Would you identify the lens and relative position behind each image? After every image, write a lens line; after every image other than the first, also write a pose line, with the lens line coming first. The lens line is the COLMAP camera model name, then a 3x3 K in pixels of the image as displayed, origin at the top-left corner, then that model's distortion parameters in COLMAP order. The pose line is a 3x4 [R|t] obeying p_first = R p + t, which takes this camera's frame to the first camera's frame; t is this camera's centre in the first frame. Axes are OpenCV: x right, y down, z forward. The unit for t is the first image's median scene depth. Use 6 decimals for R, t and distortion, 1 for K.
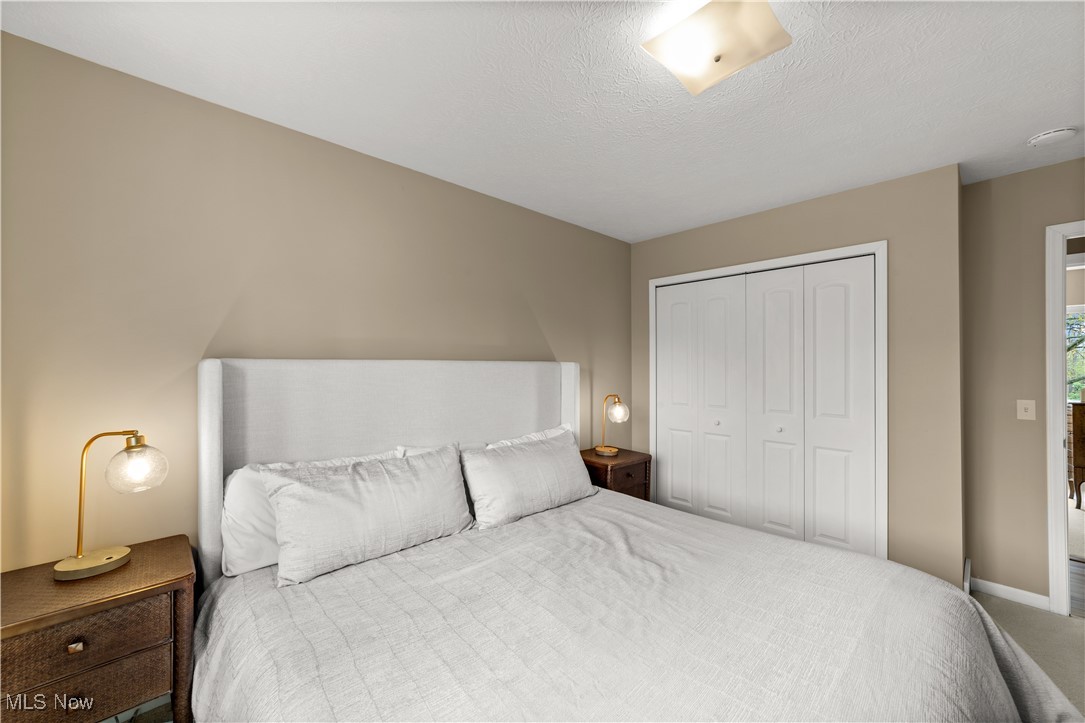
lens RADIAL K [[412.1, 0, 542.5], [0, 412.1, 361.5], [0, 0, 1]] dist [-0.025026, 0.011076]
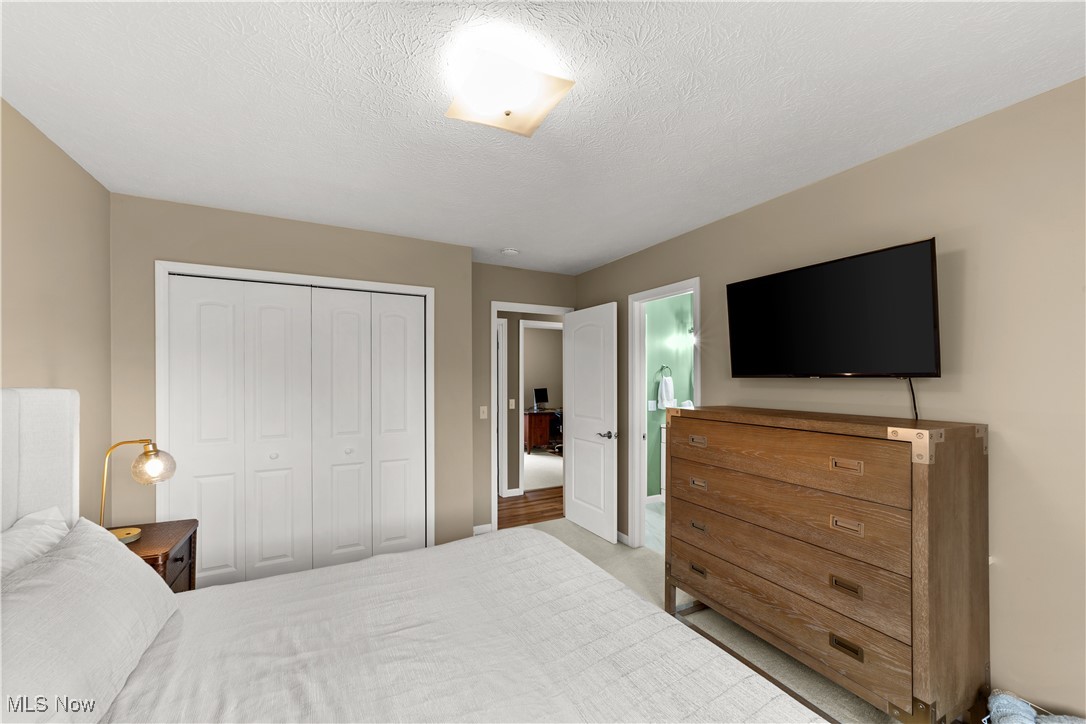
lens RADIAL K [[423.3, 0, 542.9], [0, 423.3, 381.6], [0, 0, 1]] dist [0.000190, 0.012277]
pose [[0.277092, -0.006393, 0.960822, -0.287836], [-0.004871, 0.999956, 0.008058, -0.014195], [-0.960831, -0.006913, 0.277048, 0.261243]]
